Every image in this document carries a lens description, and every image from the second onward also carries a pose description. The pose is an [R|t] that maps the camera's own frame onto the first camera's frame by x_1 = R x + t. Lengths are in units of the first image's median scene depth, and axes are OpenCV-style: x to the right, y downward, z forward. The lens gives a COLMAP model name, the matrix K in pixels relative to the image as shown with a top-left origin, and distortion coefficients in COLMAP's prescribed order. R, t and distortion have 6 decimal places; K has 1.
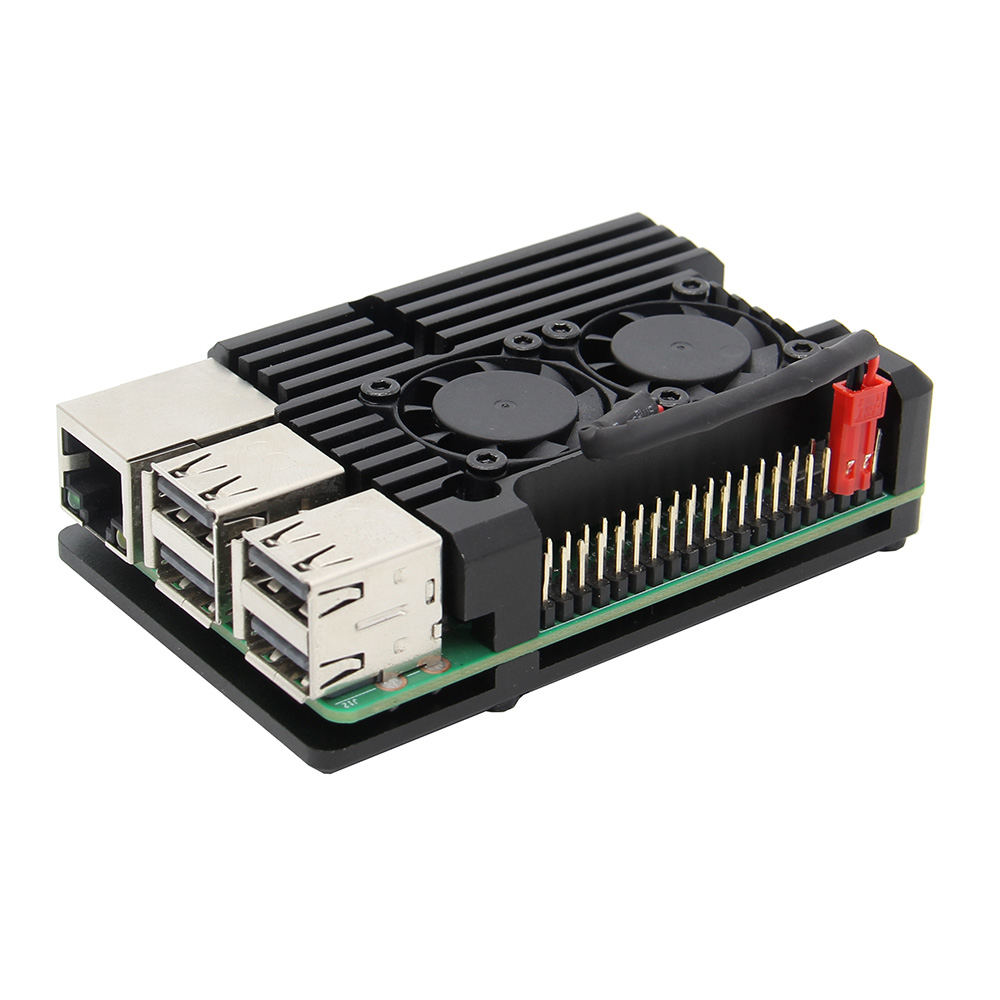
lens RADIAL K [[3039.8, 0, 500.0], [0, 3039.8, 500.0], [0, 0, 1]] dist [0.079711, 0.318692]
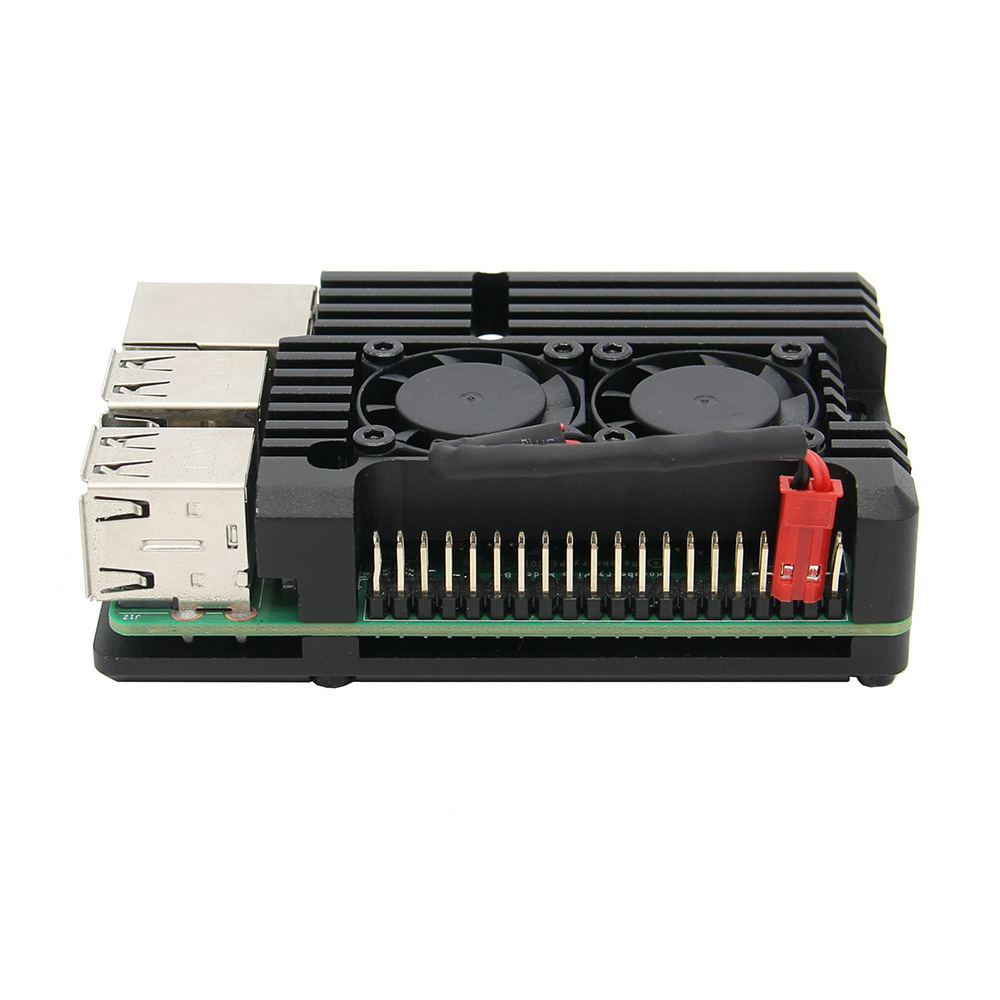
lens RADIAL K [[3039.8, 0, 500.0], [0, 3039.8, 500.0], [0, 0, 1]] dist [0.079711, 0.318692]
pose [[0.804074, 0.290377, -0.518793, 0.537965], [-0.291632, 0.953057, 0.081442, -0.084562], [0.518089, 0.085811, 0.851012, 0.185321]]
